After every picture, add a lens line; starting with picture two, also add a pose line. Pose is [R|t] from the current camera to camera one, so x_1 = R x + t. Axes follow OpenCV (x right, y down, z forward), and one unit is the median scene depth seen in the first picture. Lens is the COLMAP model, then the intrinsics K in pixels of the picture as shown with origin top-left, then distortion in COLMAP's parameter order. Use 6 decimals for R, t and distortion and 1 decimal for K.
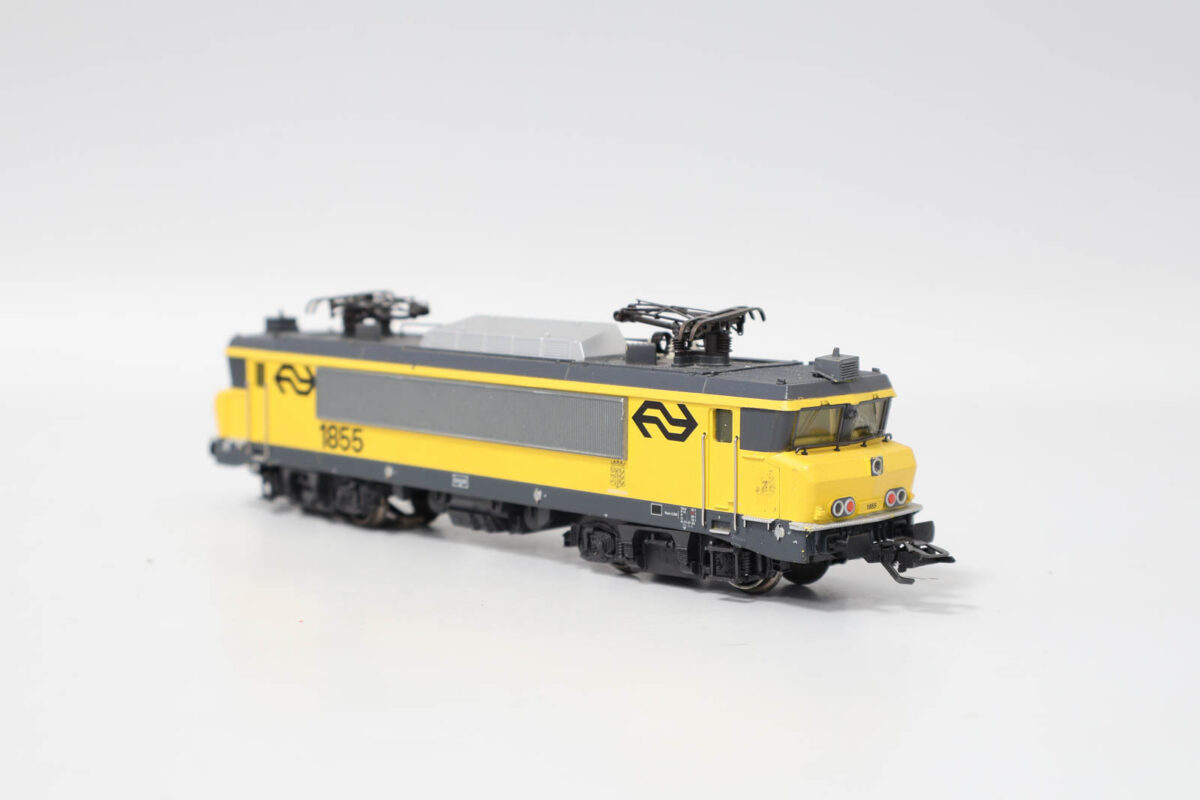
lens RADIAL K [[2018.5, 0, 600.0], [0, 2018.5, 400.0], [0, 0, 1]] dist [-0.144959, -0.011449]
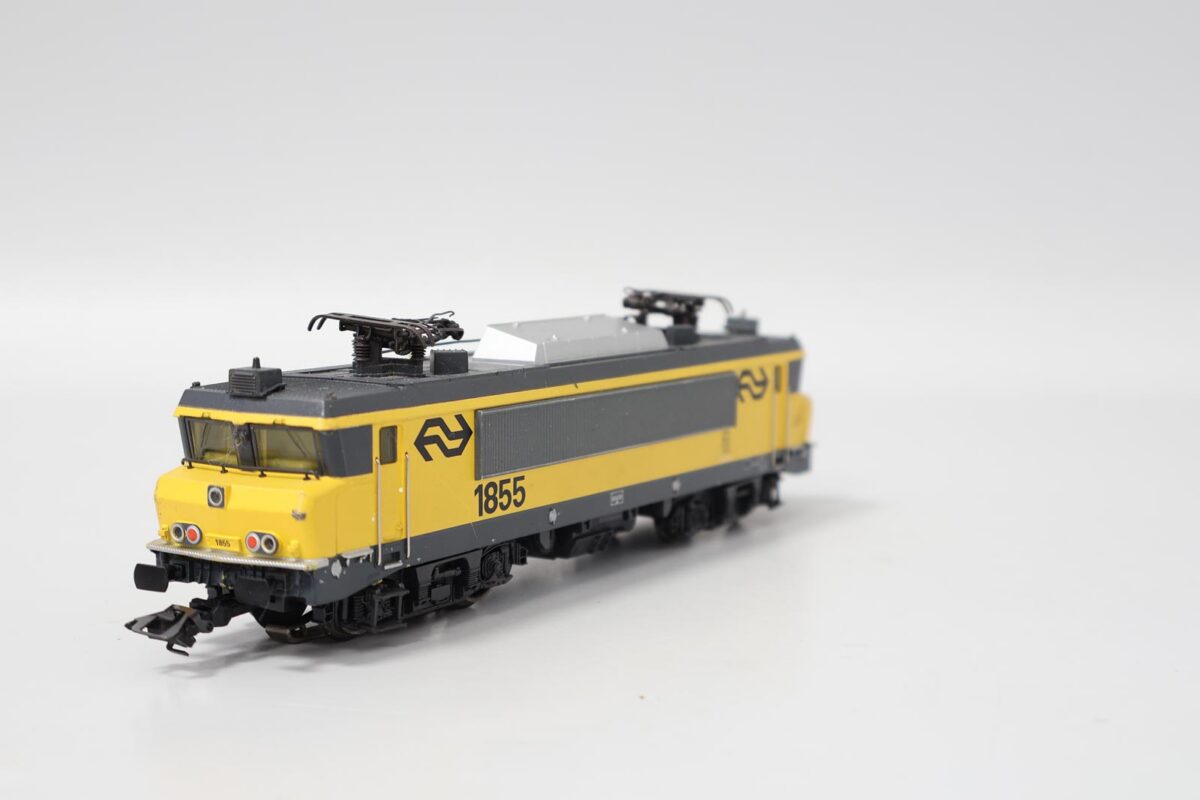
lens RADIAL K [[2006.3, 0, 600.0], [0, 2006.3, 400.0], [0, 0, 1]] dist [-0.007502, 0.006888]
pose [[-0.260555, -0.092185, 0.961048, -0.884590], [0.097247, 0.987863, 0.121122, -0.108333], [-0.960549, 0.125018, -0.248428, 1.154270]]
